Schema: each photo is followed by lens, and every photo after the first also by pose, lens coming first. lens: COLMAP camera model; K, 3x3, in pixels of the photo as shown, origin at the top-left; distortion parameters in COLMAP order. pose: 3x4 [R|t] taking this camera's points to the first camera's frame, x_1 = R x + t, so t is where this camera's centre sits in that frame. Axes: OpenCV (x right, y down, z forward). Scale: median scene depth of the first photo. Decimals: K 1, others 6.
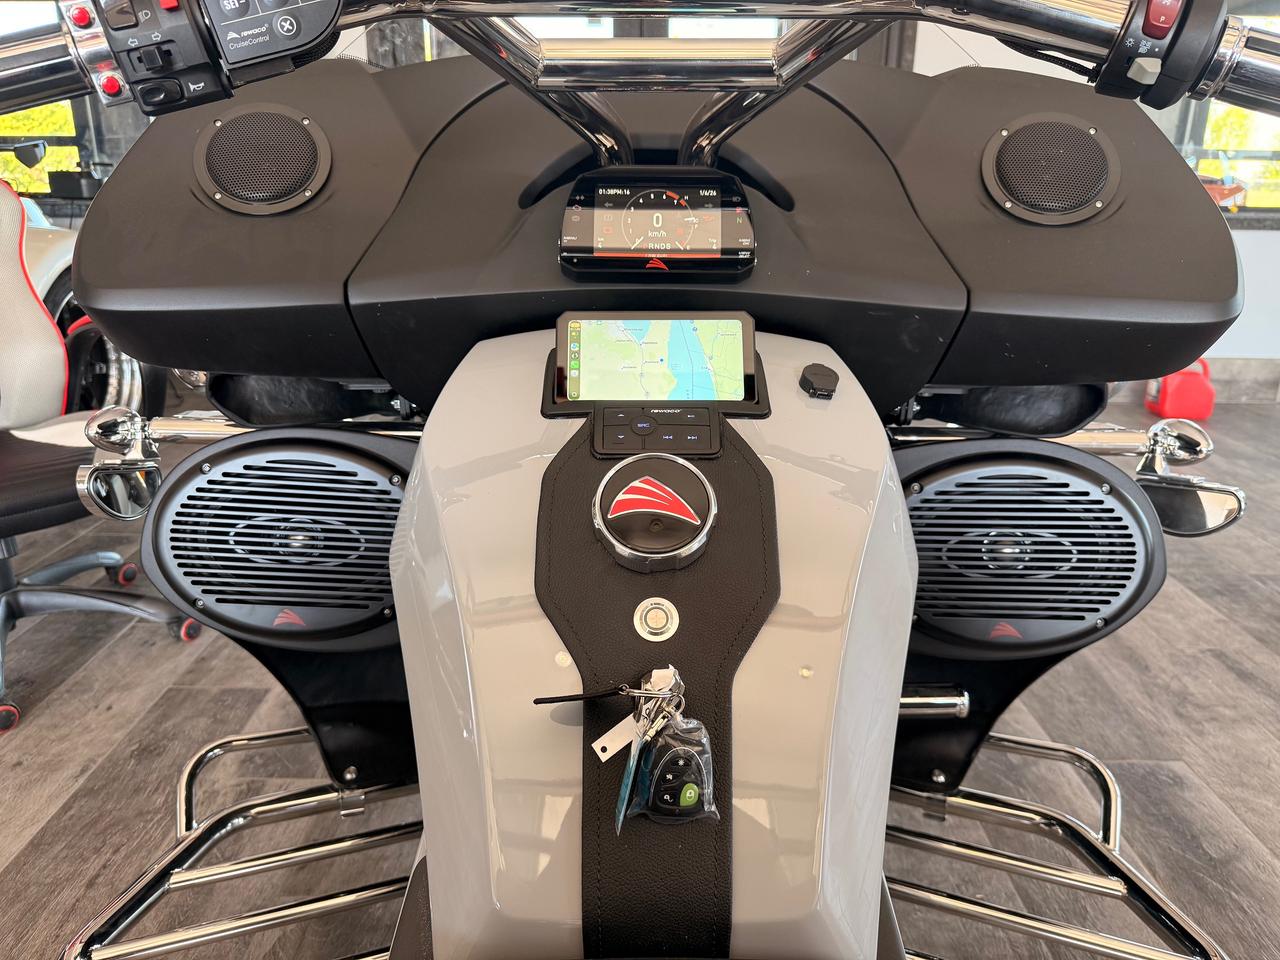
lens RADIAL K [[911.7, 0, 624.4], [0, 911.7, 495.3], [0, 0, 1]] dist [0.014888, -0.035046]
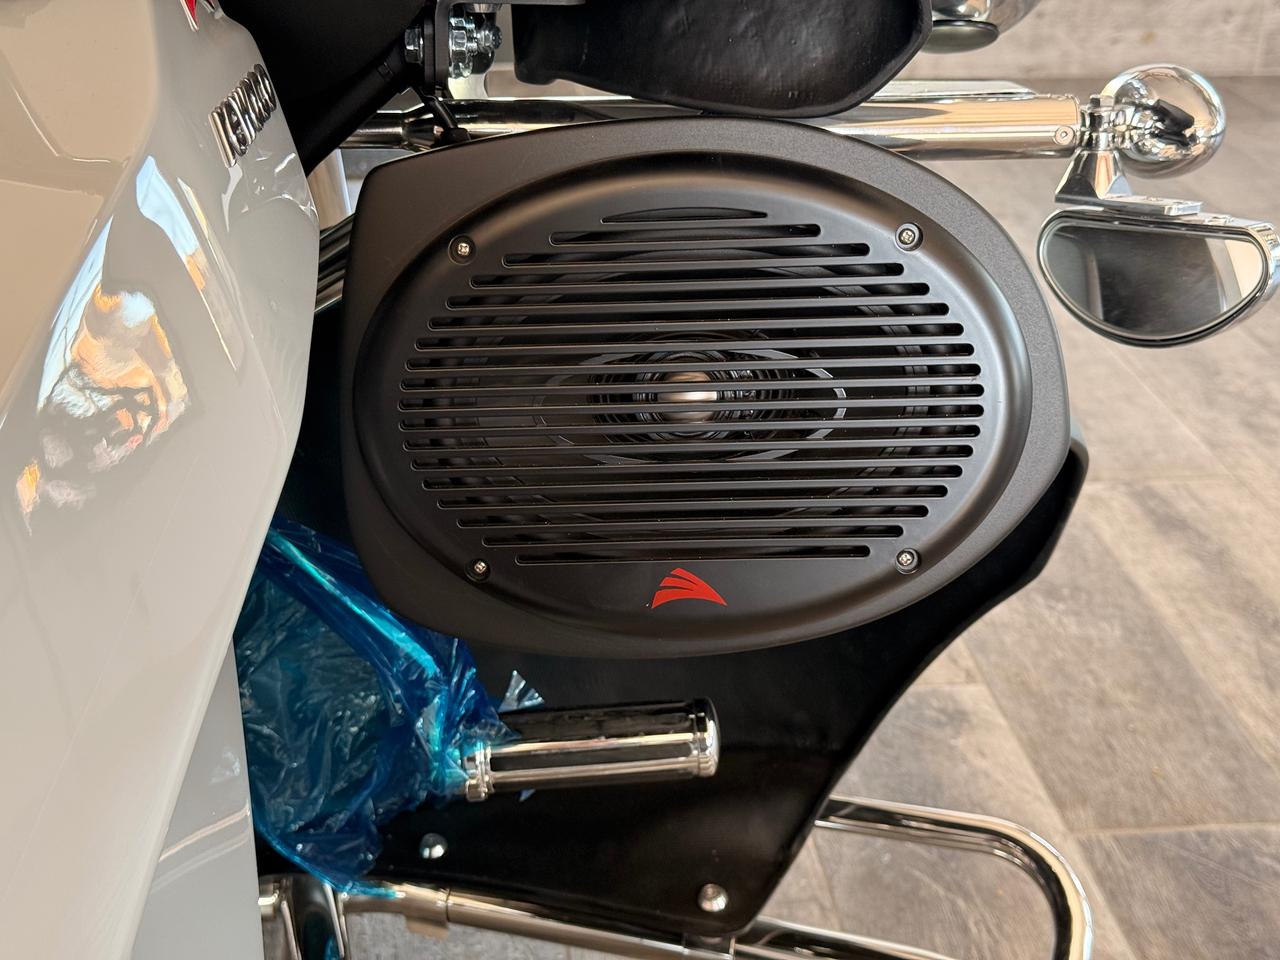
lens RADIAL K [[1780.0, 0, 638.7], [0, 1780.0, 491.6], [0, 0, 1]] dist [0.079096, 0.000000]
pose [[0.996287, -0.040742, 0.075847, 0.217705], [0.032428, 0.993644, 0.107797, 0.010623], [-0.079757, -0.104937, 0.991275, 0.131641]]
